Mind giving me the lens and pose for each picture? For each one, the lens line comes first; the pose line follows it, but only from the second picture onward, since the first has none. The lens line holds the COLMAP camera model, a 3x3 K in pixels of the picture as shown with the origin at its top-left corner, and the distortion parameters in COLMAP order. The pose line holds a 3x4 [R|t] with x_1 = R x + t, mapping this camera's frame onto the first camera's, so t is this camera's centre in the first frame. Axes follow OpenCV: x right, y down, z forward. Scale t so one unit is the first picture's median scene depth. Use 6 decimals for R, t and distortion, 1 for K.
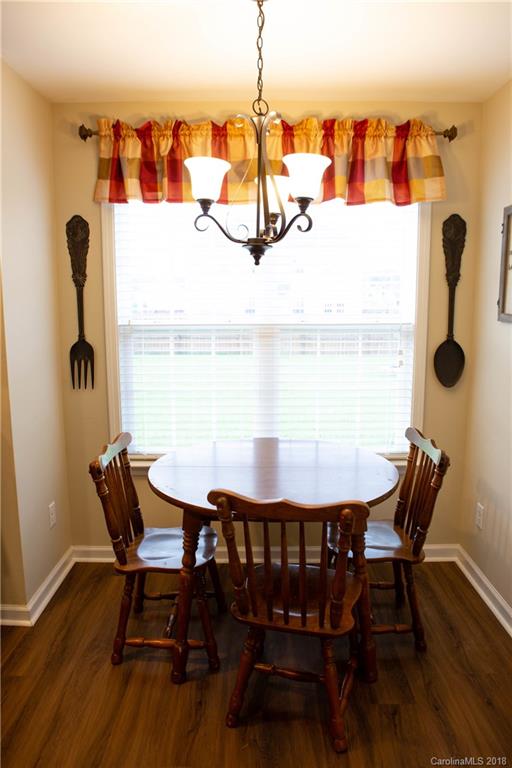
lens RADIAL K [[532.7, 0, 256.0], [0, 532.7, 384.0], [0, 0, 1]] dist [-0.112472, 0.080498]
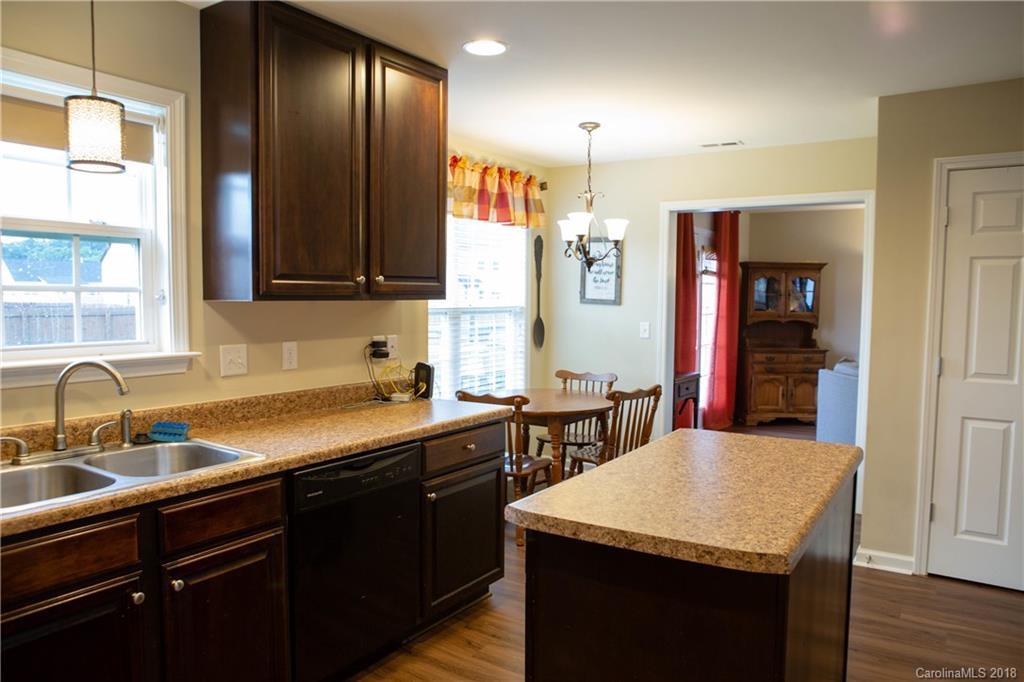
lens RADIAL K [[710.3, 0, 515.6], [0, 710.3, 344.0], [0, 0, 1]] dist [-0.112472, 0.080498]
pose [[0.561195, -0.048873, 0.826239, -1.399593], [0.114221, 0.993277, -0.018827, 0.026161], [-0.819764, 0.104939, 0.563004, -0.094412]]
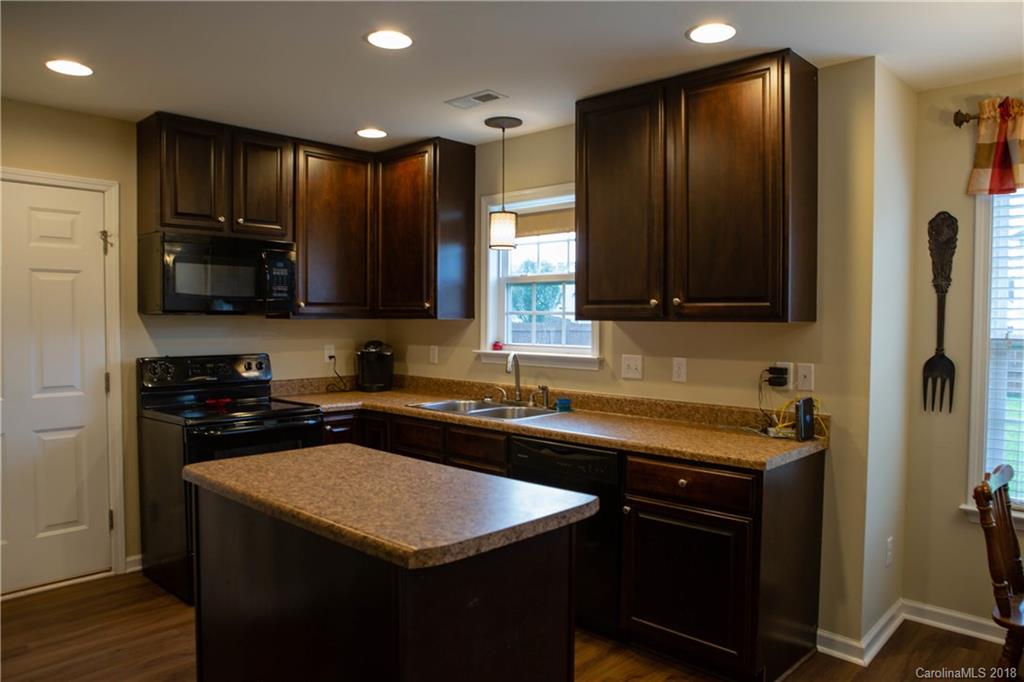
lens RADIAL K [[710.3, 0, 515.6], [0, 710.3, 344.0], [0, 0, 1]] dist [-0.112472, 0.080498]
pose [[0.727282, 0.032798, -0.685555, -0.070194], [-0.109890, 0.991536, -0.069142, 0.056687], [0.677485, 0.125621, 0.724730, -0.301688]]
